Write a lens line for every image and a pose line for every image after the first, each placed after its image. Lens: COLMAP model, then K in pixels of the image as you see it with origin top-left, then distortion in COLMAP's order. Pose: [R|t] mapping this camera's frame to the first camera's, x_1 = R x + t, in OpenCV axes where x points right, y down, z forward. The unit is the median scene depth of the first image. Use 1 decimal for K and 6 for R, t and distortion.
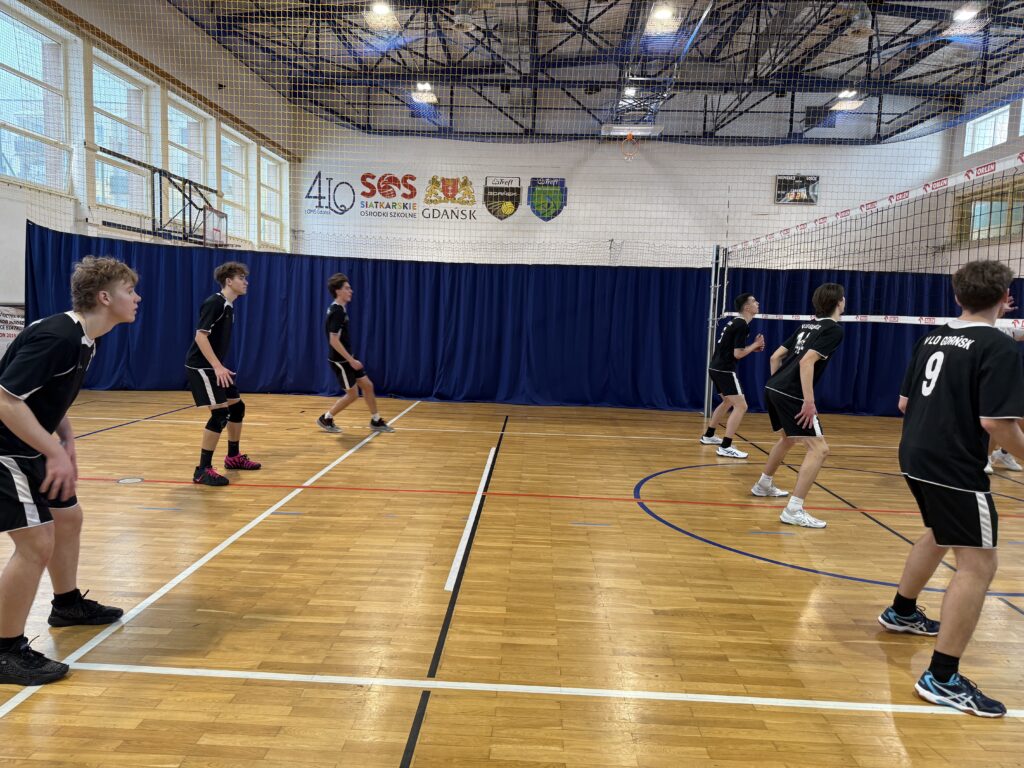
lens RADIAL K [[724.2, 0, 516.4], [0, 724.2, 389.0], [0, 0, 1]] dist [0.057812, -0.070771]
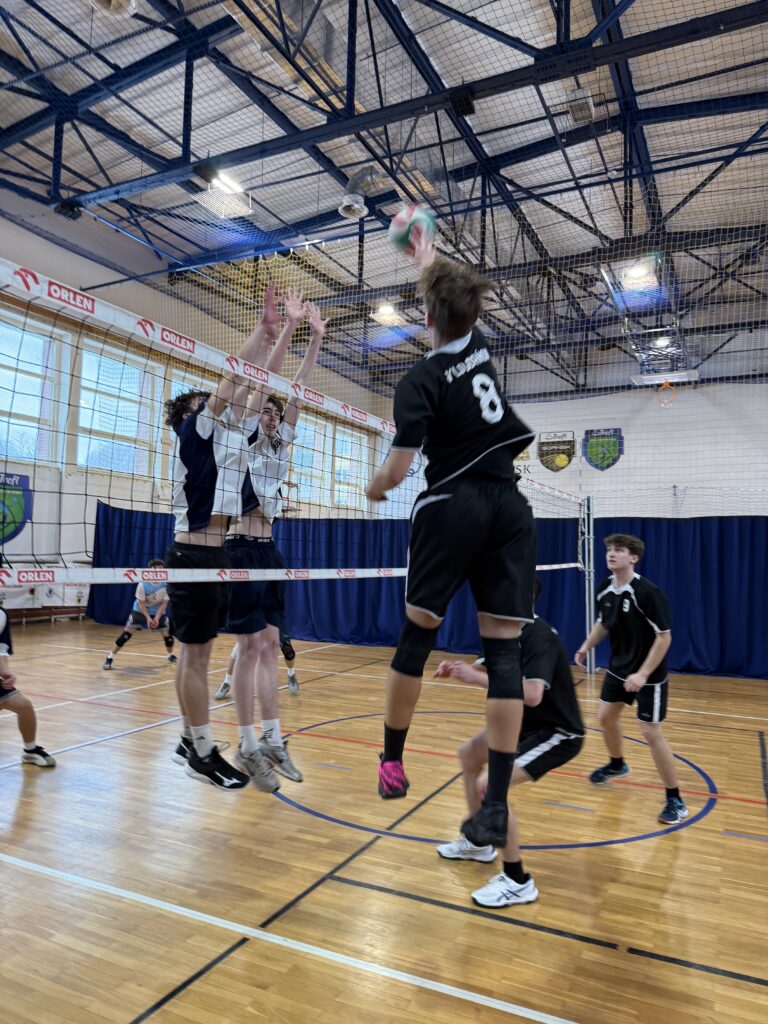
lens RADIAL K [[724.2, 0, 376.6], [0, 724.2, 509.8], [0, 0, 1]] dist [0.057812, -0.070771]
pose [[0.912335, -0.038491, -0.407631, 0.163841], [-0.036759, 0.983851, -0.175173, 0.005243], [0.407790, 0.174801, 0.896187, -0.005986]]
